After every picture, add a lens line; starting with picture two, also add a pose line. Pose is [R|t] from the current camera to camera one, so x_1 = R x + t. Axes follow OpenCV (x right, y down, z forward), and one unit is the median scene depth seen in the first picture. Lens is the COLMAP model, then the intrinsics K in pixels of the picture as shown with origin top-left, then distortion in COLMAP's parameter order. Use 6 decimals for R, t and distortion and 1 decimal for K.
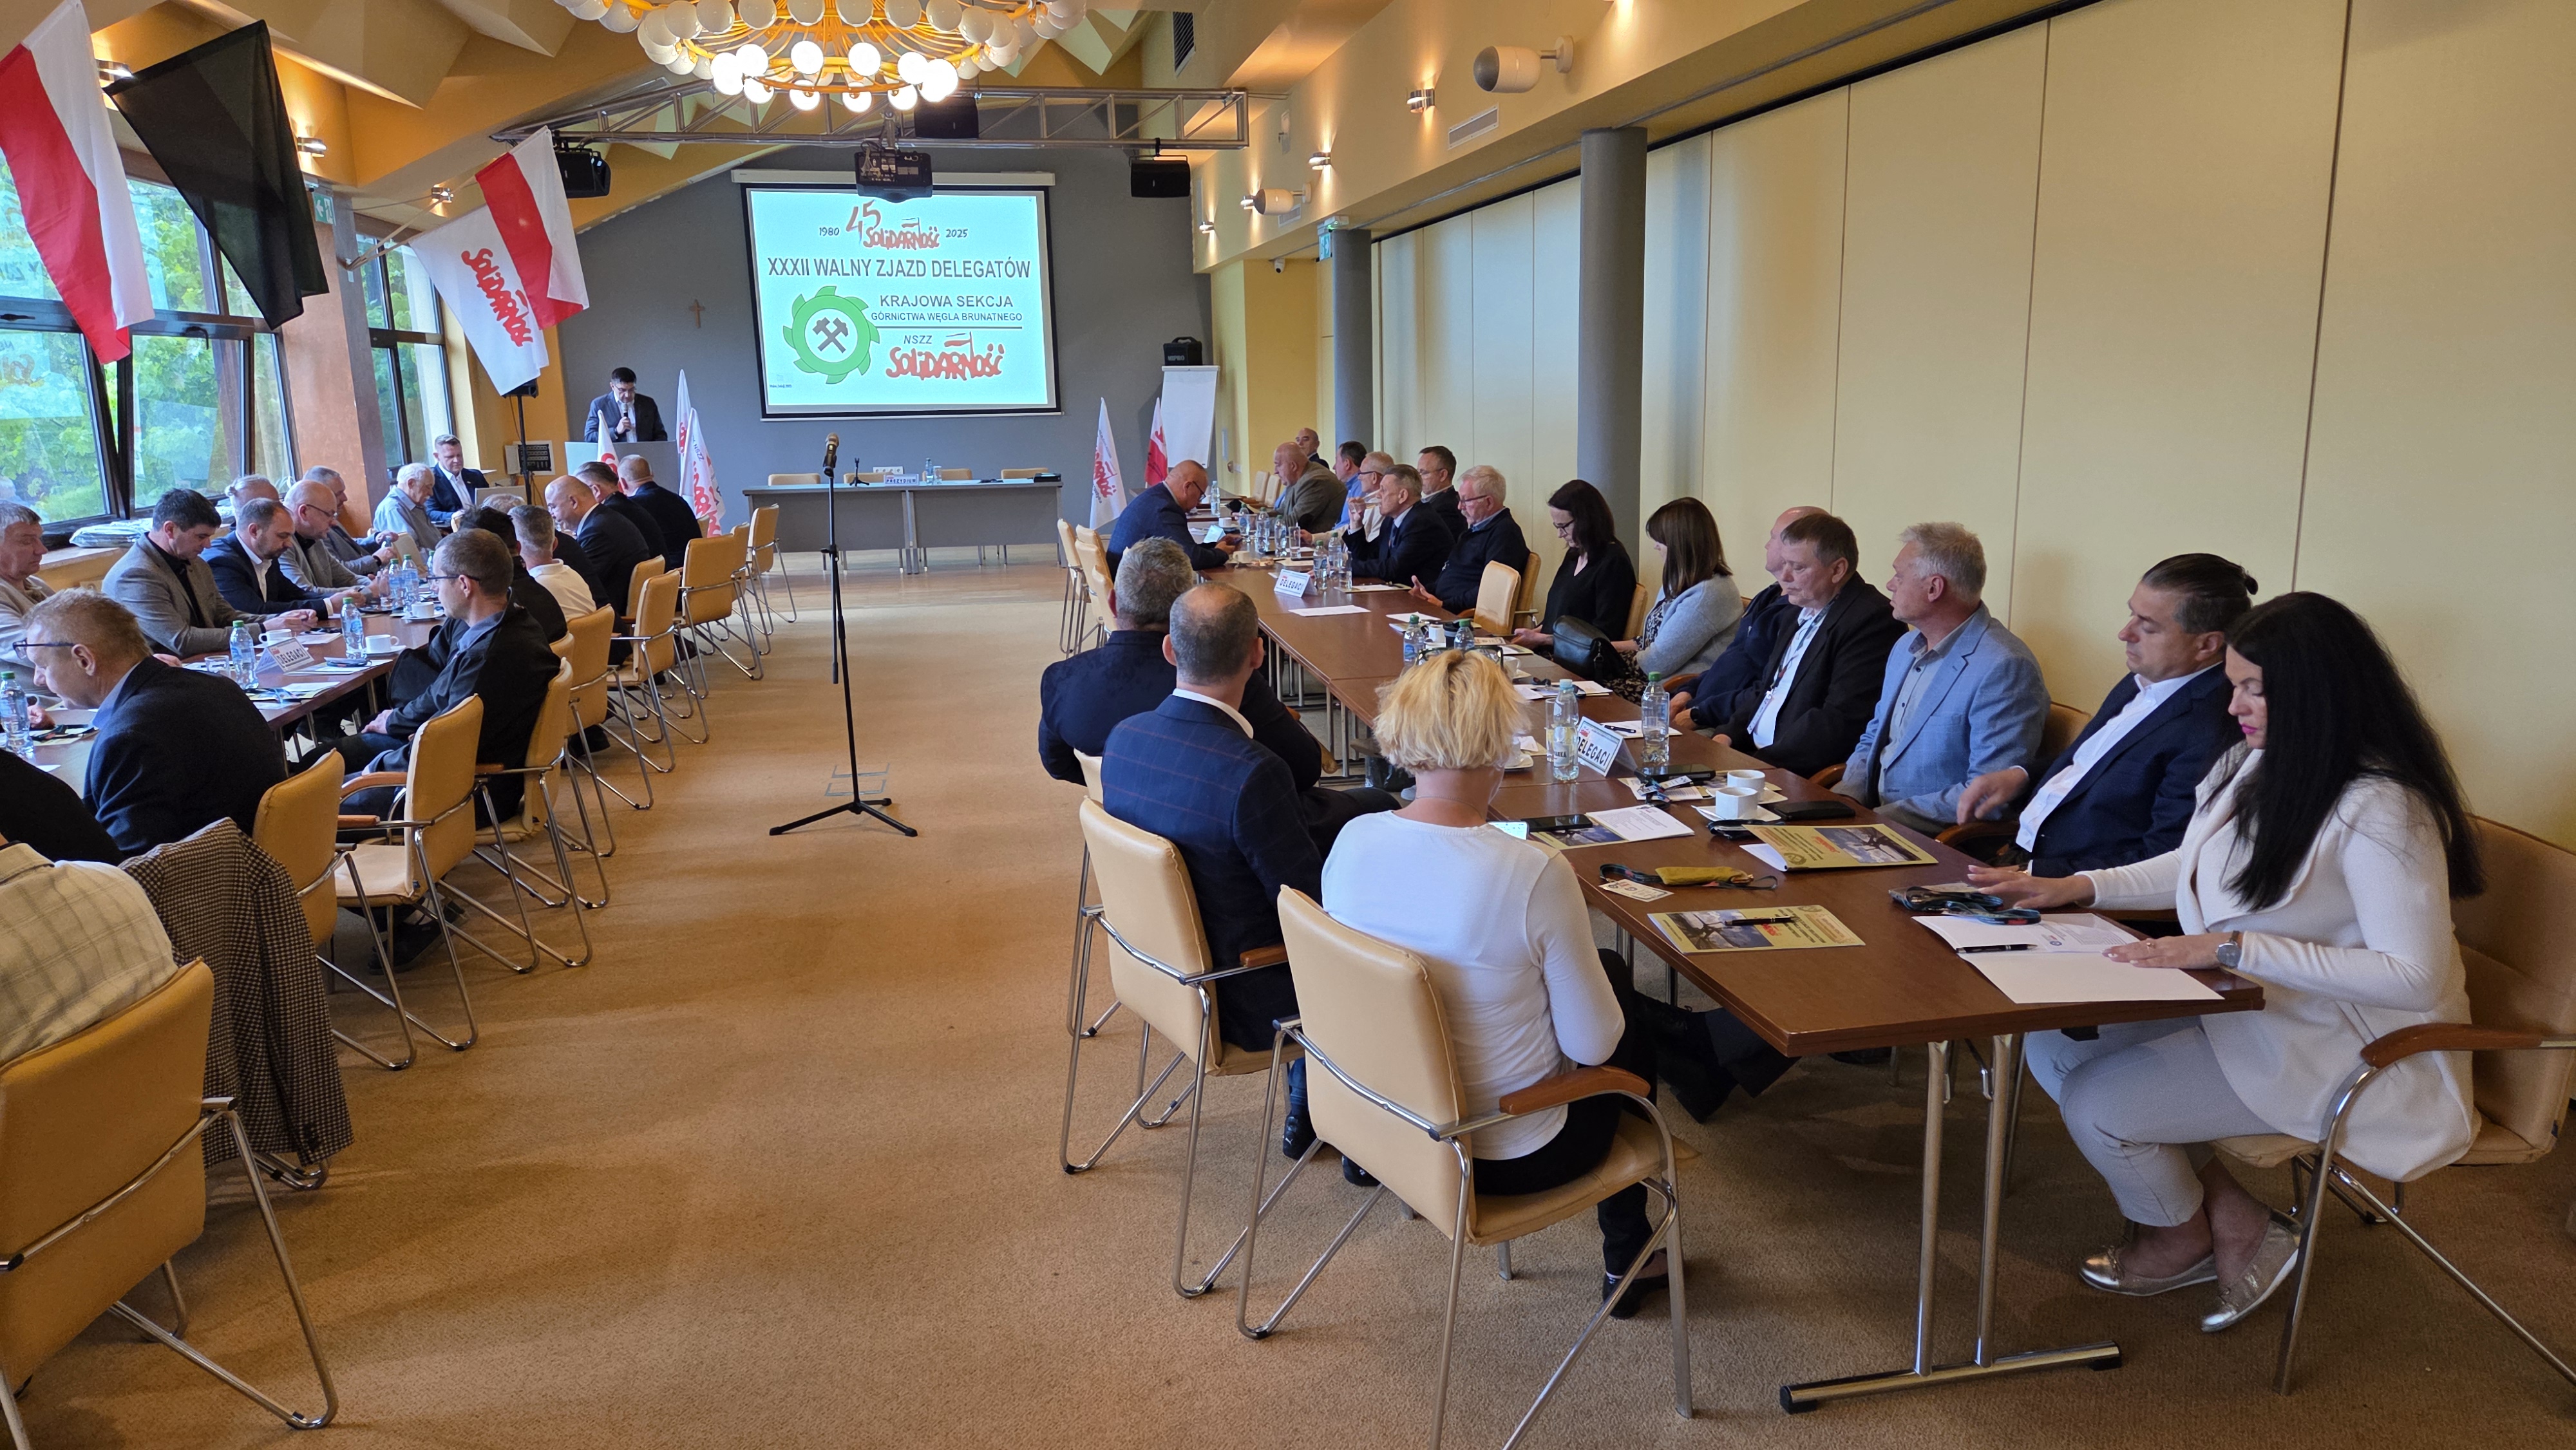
lens RADIAL K [[1726.2, 0, 1315.7], [0, 1726.2, 719.8], [0, 0, 1]] dist [0.085119, -0.076639]
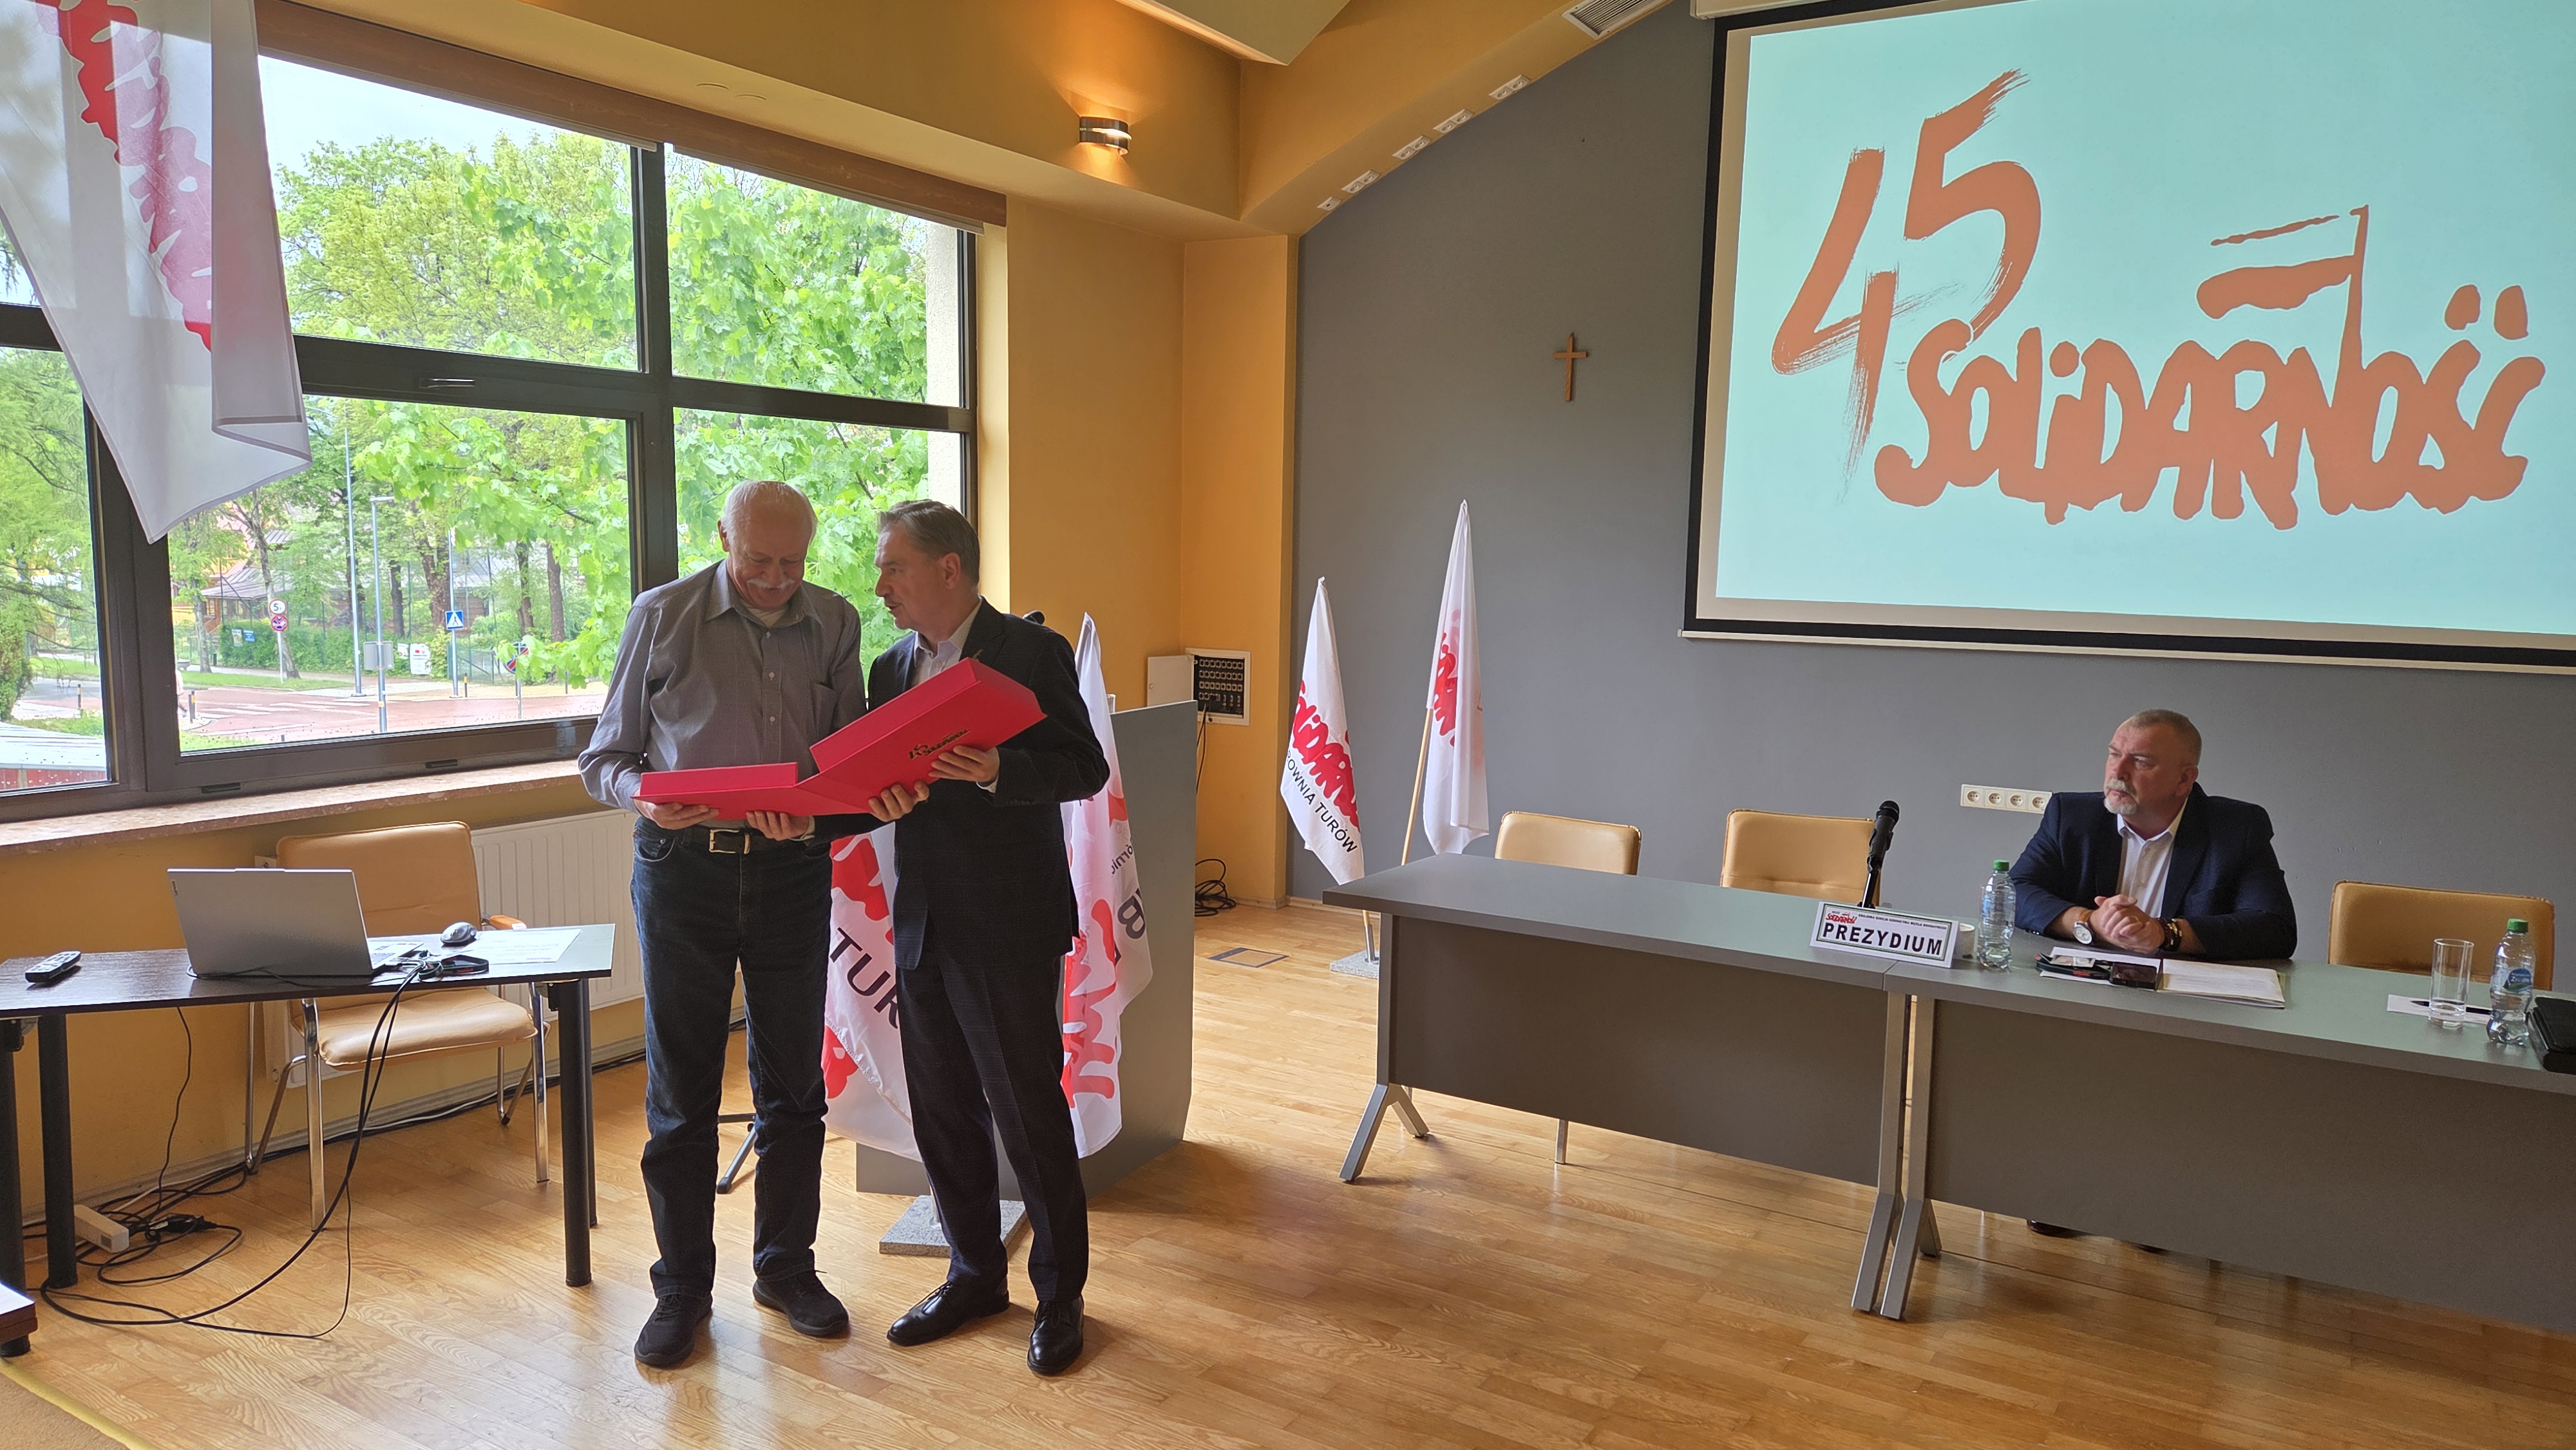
lens RADIAL K [[1726.2, 0, 1281.0], [0, 1726.2, 740.9], [0, 0, 1]] dist [0.085119, -0.076639]
pose [[0.718277, 0.115382, -0.686123, -0.224680], [-0.168541, 0.985637, -0.010690, -0.253090], [0.675035, 0.123318, 0.727407, 1.296801]]
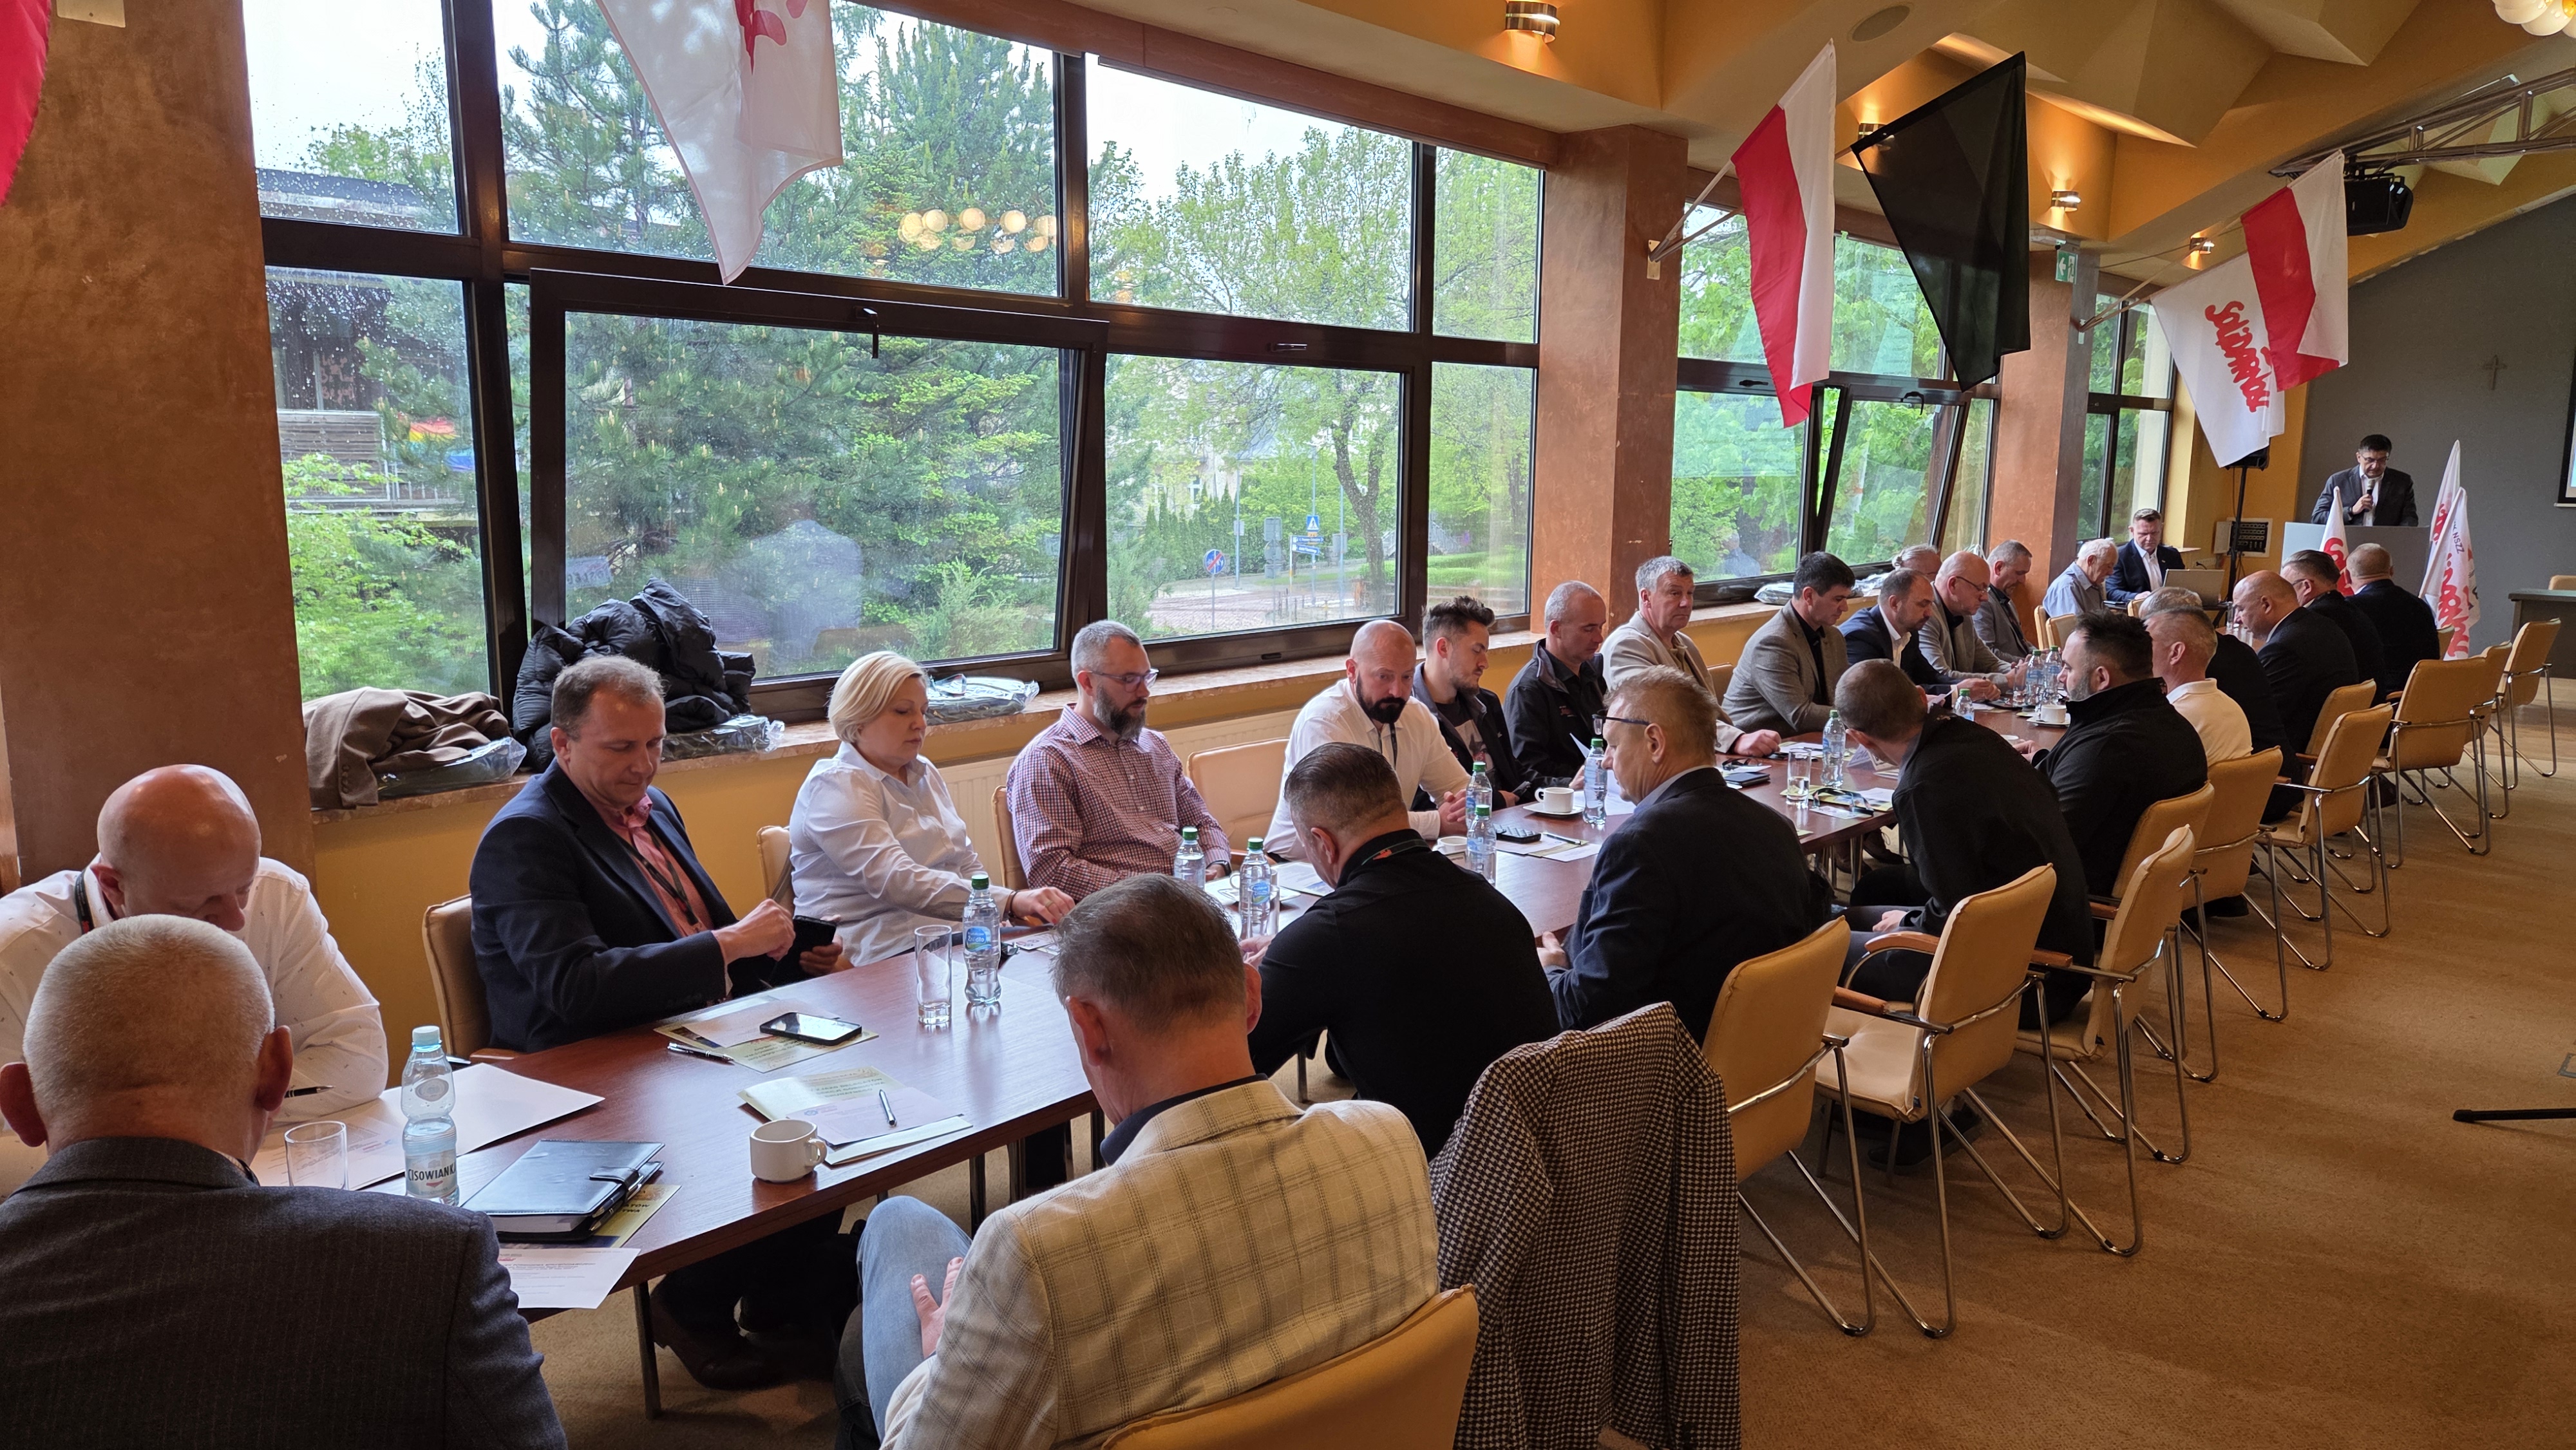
lens RADIAL K [[1726.2, 0, 1292.5], [0, 1726.2, 721.4], [0, 0, 1]] dist [0.085119, -0.076639]
pose [[0.606347, 0.147274, -0.781443, -0.053422], [-0.176201, 0.983155, 0.048570, -0.028701], [0.775433, 0.108241, 0.622083, 0.148922]]
